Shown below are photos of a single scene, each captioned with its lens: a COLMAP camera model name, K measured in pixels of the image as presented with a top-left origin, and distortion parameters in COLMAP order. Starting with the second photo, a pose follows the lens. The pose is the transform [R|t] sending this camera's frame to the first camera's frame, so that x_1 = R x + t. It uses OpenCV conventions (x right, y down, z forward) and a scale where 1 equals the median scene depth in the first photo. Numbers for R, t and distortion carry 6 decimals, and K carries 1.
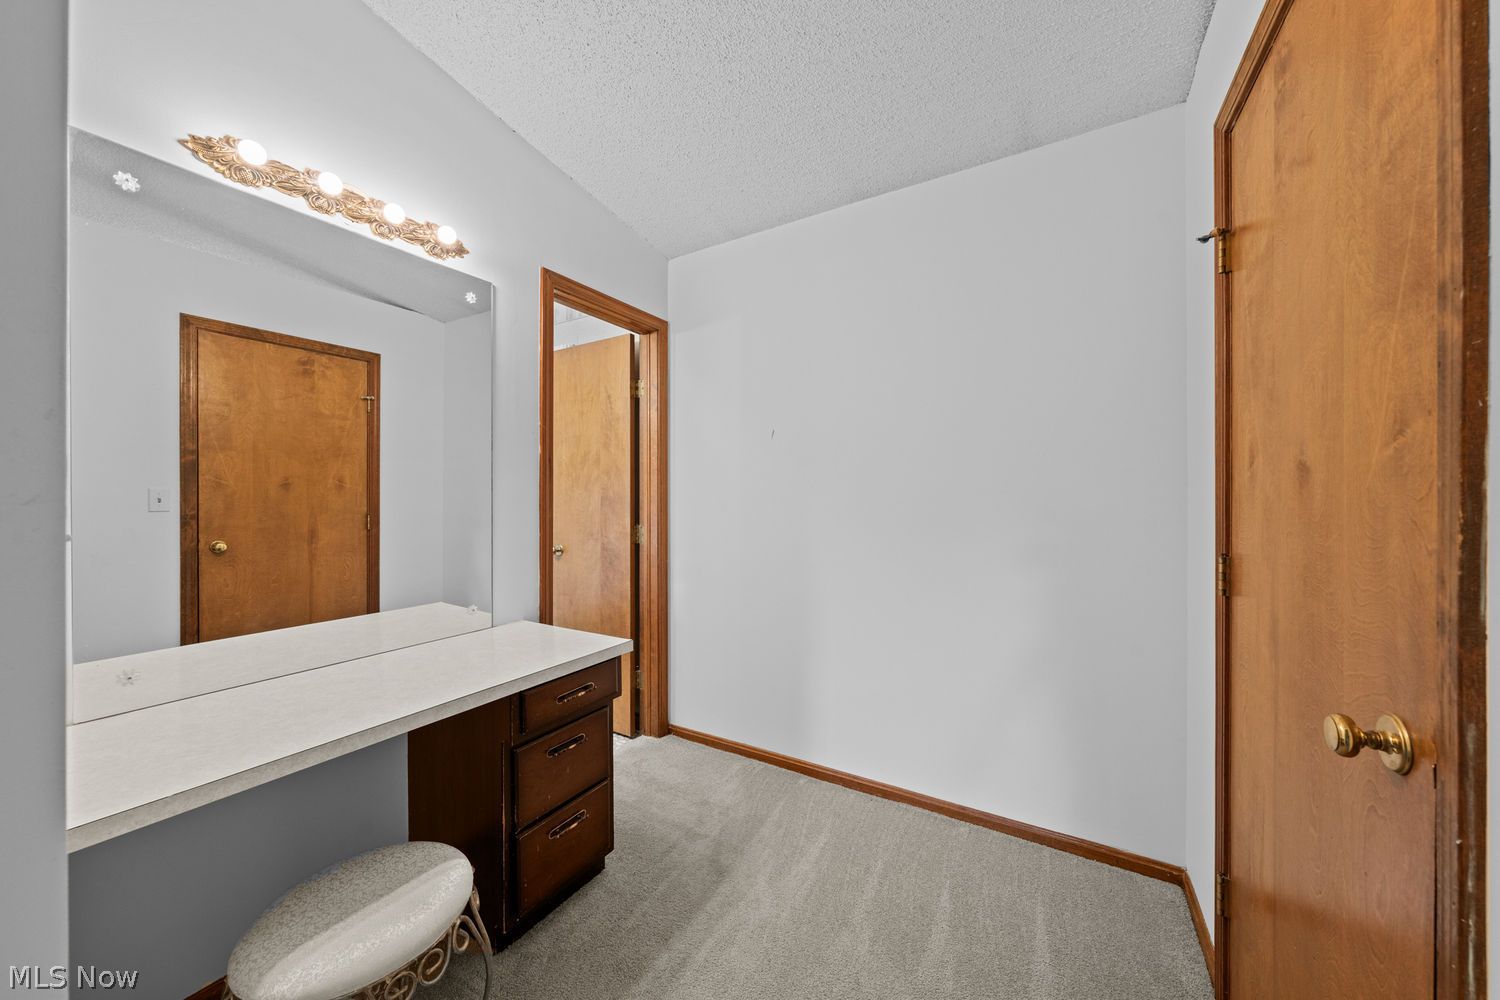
lens RADIAL K [[531.6, 0, 748.3], [0, 531.6, 494.9], [0, 0, 1]] dist [-0.000274, 0.000084]
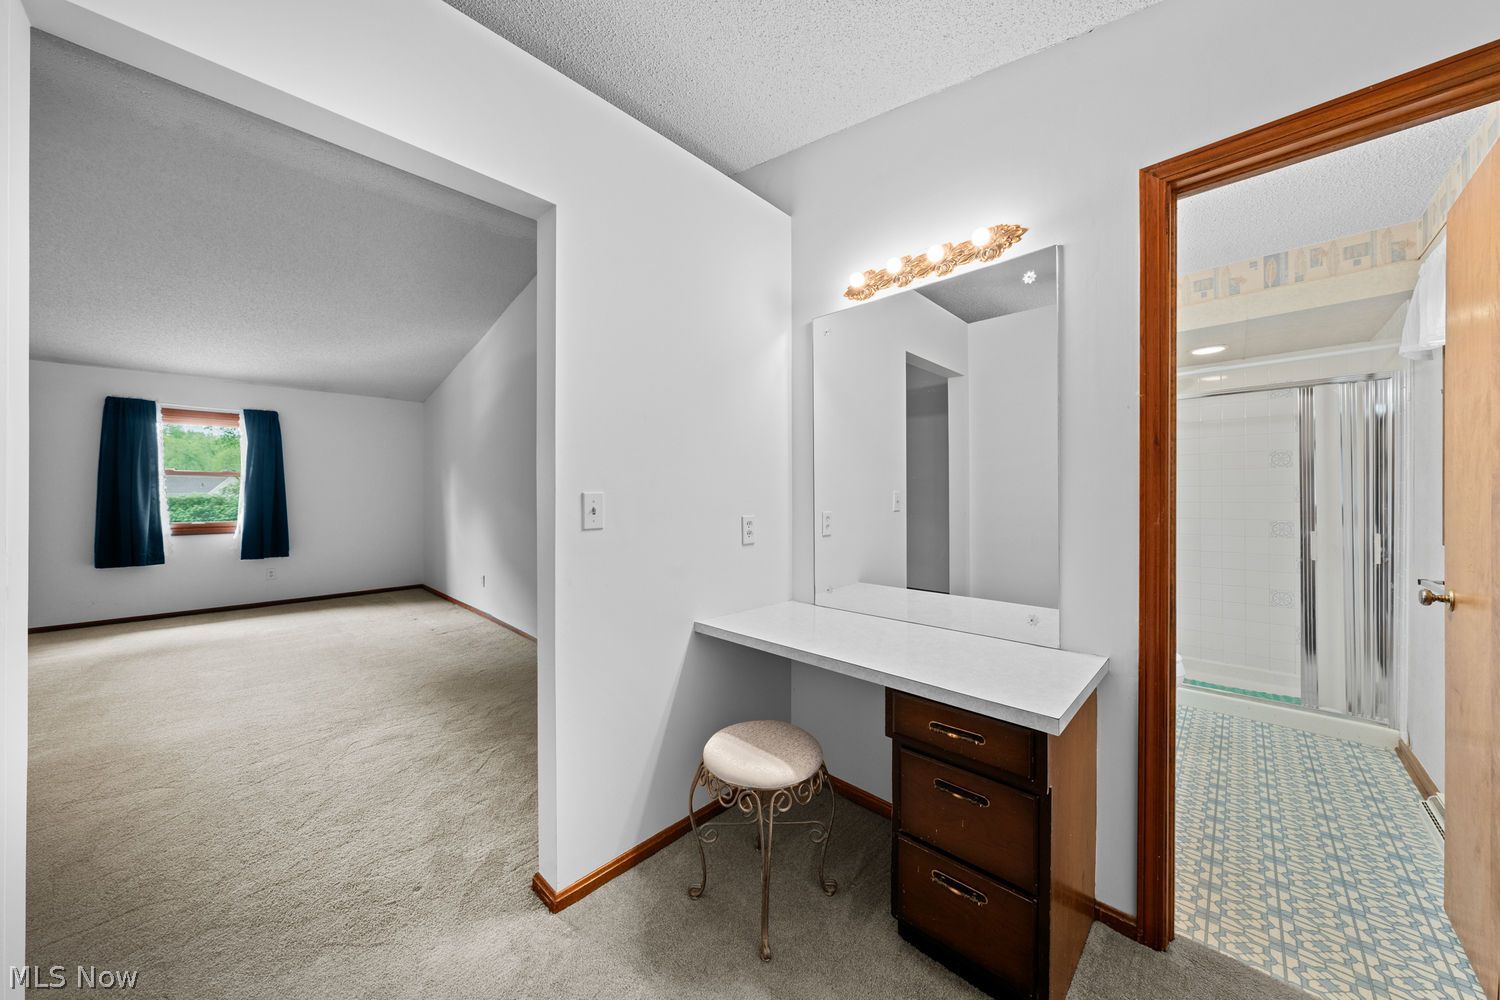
lens RADIAL K [[510.8, 0, 745.1], [0, 510.8, 491.3], [0, 0, 1]] dist [-0.000433, -0.000006]
pose [[-0.244858, -0.007099, -0.969533, 0.523515], [0.005913, 0.999944, -0.008815, 0.001033], [0.969541, -0.007891, -0.244802, 0.866356]]
